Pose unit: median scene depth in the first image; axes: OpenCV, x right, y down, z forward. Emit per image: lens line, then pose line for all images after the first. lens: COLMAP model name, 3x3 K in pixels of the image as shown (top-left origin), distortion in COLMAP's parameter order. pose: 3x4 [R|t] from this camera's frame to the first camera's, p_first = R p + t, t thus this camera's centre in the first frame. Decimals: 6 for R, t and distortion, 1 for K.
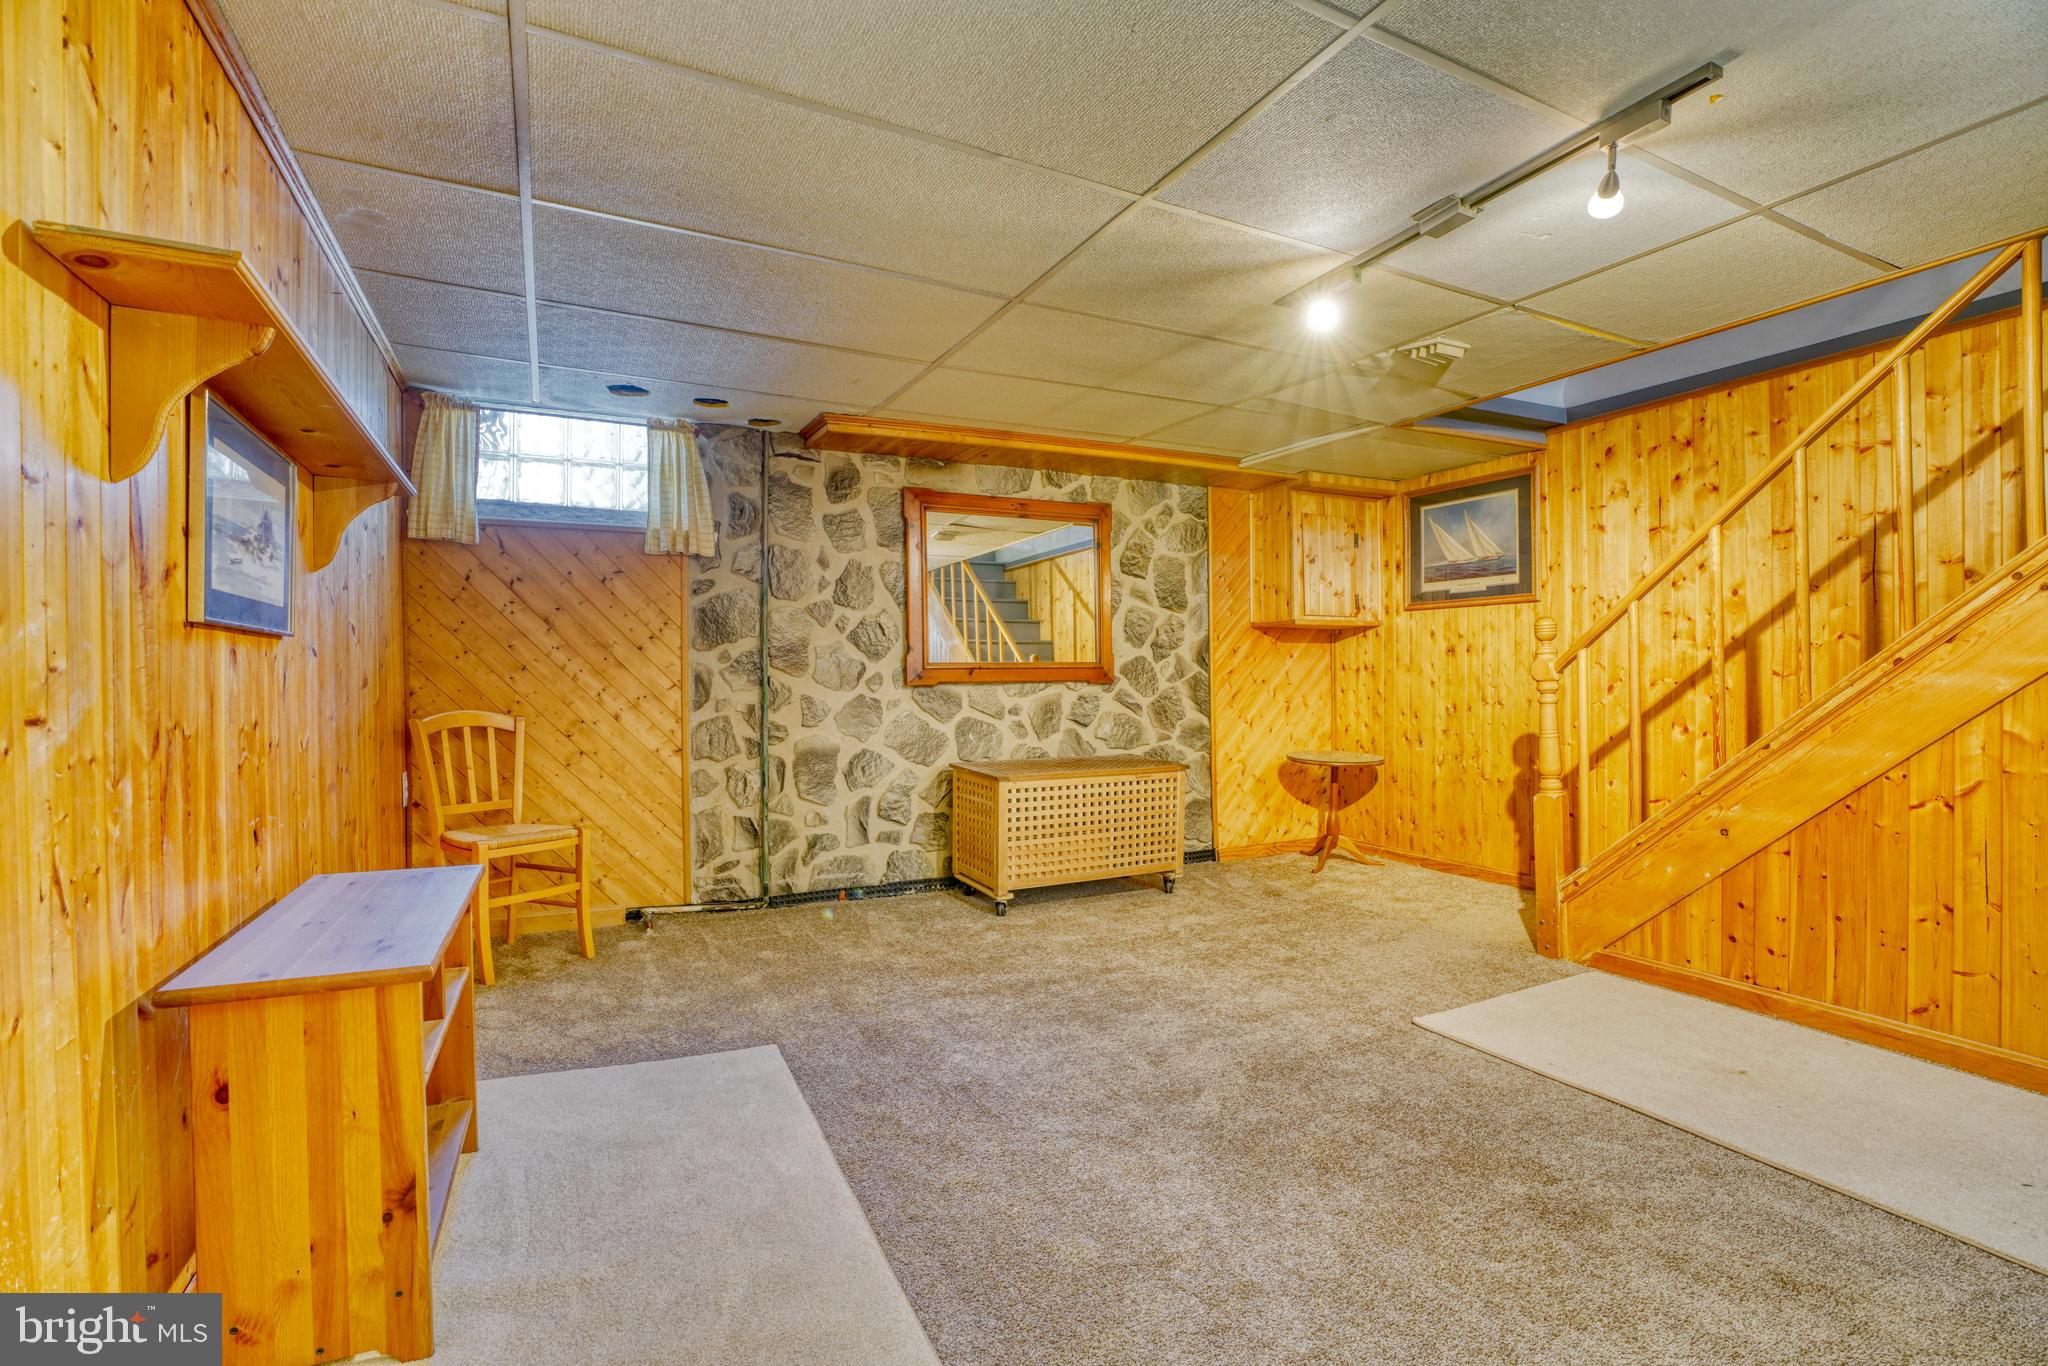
lens RADIAL K [[944.6, 0, 1011.4], [0, 944.6, 689.7], [0, 0, 1]] dist [-0.070438, 0.029158]
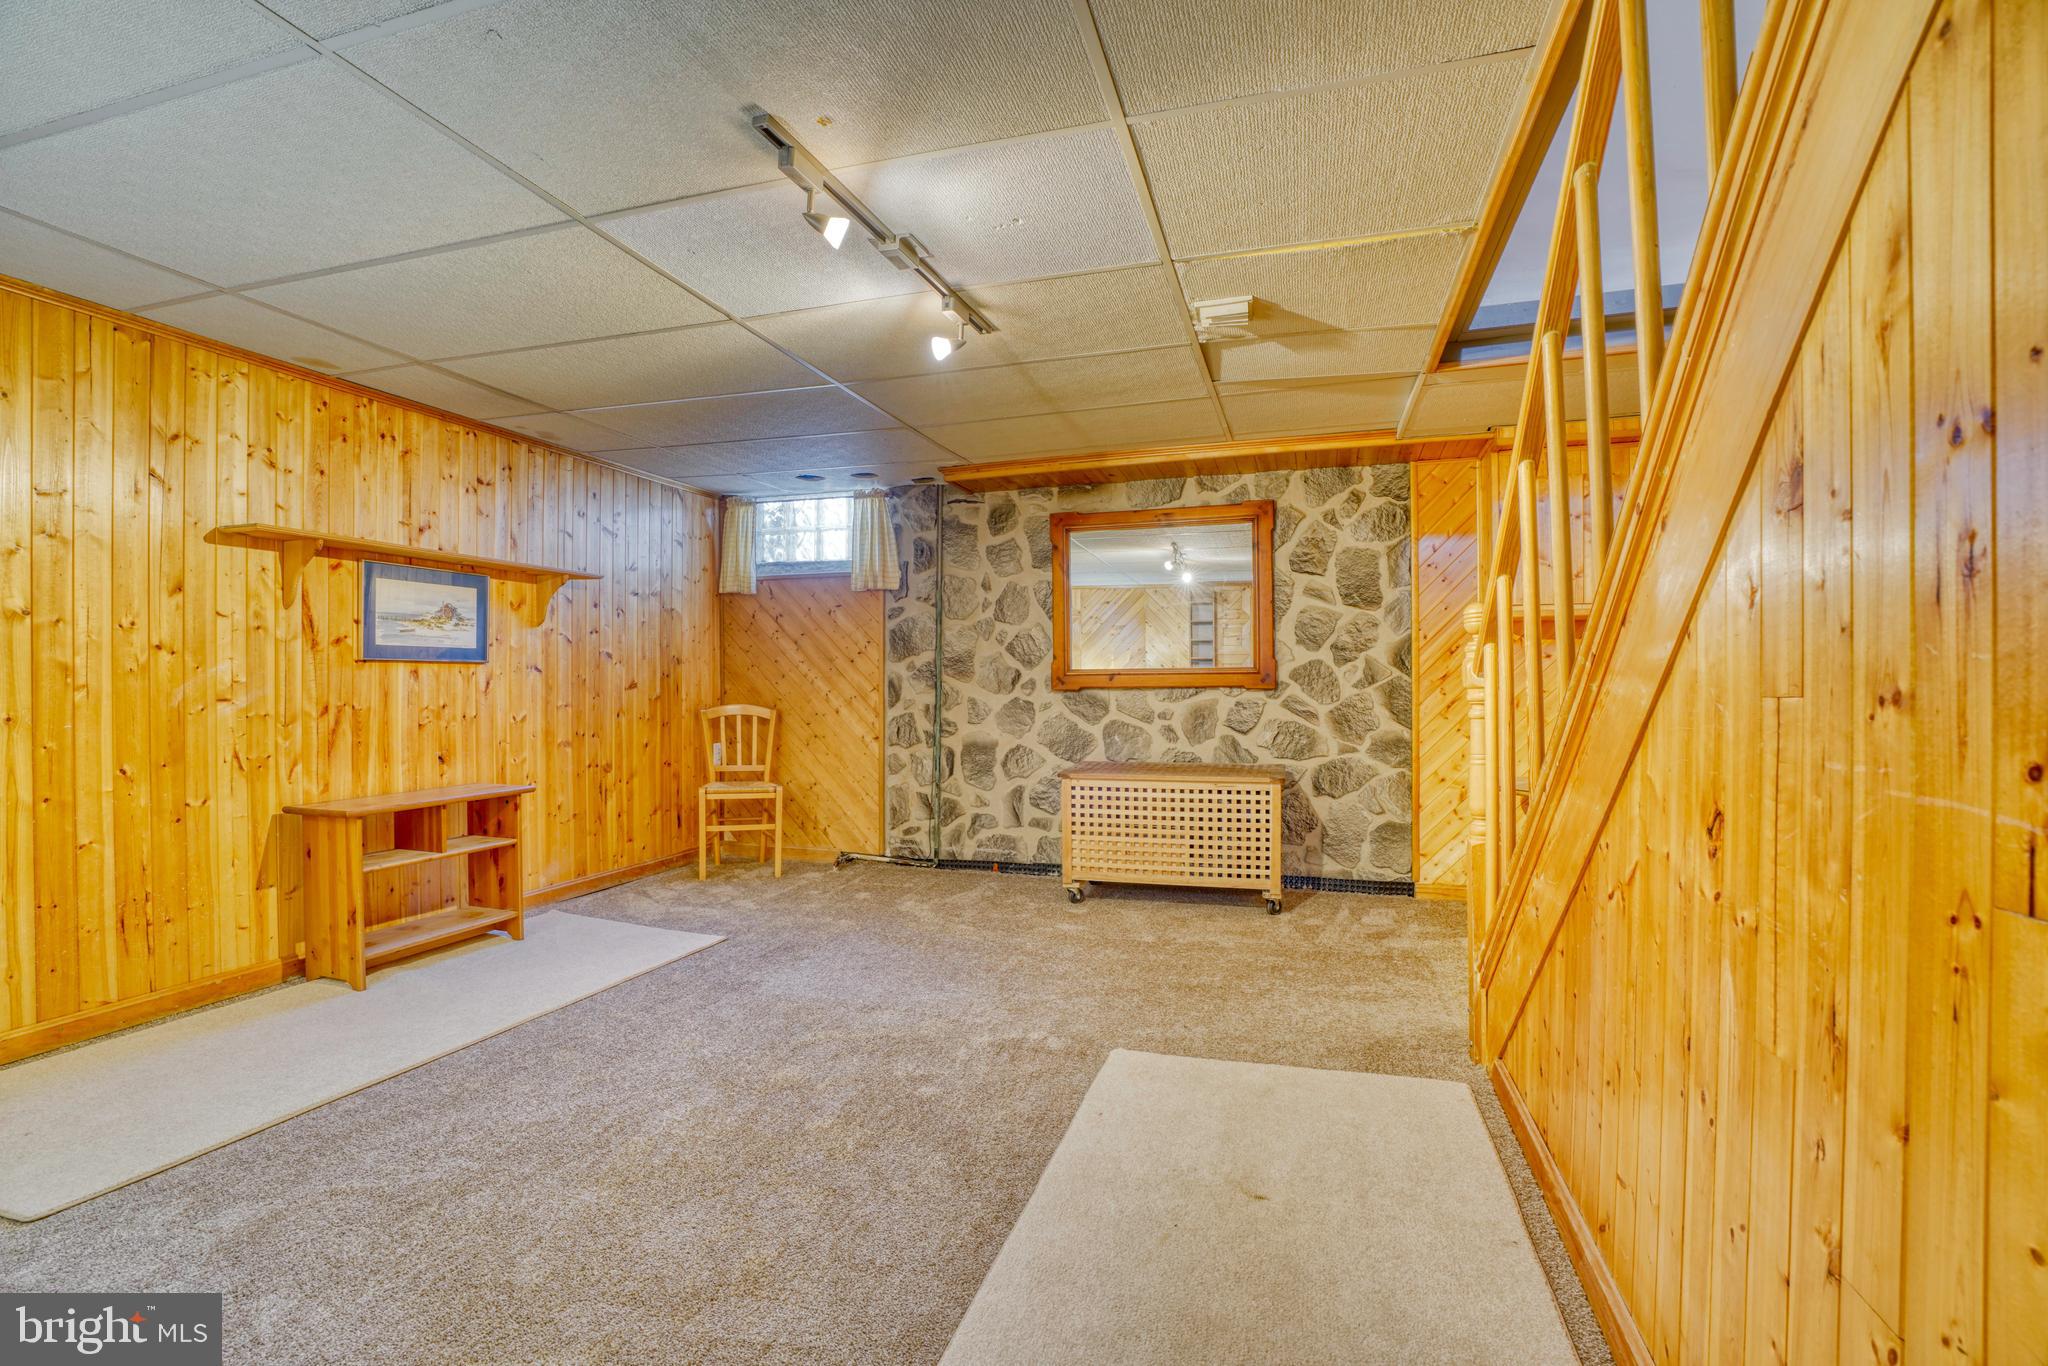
lens RADIAL K [[944.6, 0, 1011.4], [0, 944.6, 689.7], [0, 0, 1]] dist [-0.070438, 0.029158]
pose [[0.724510, 0.006203, -0.689237, 0.655737], [-0.008987, 0.999960, -0.000447, -0.004018], [0.689206, 0.006518, 0.724536, 0.156652]]
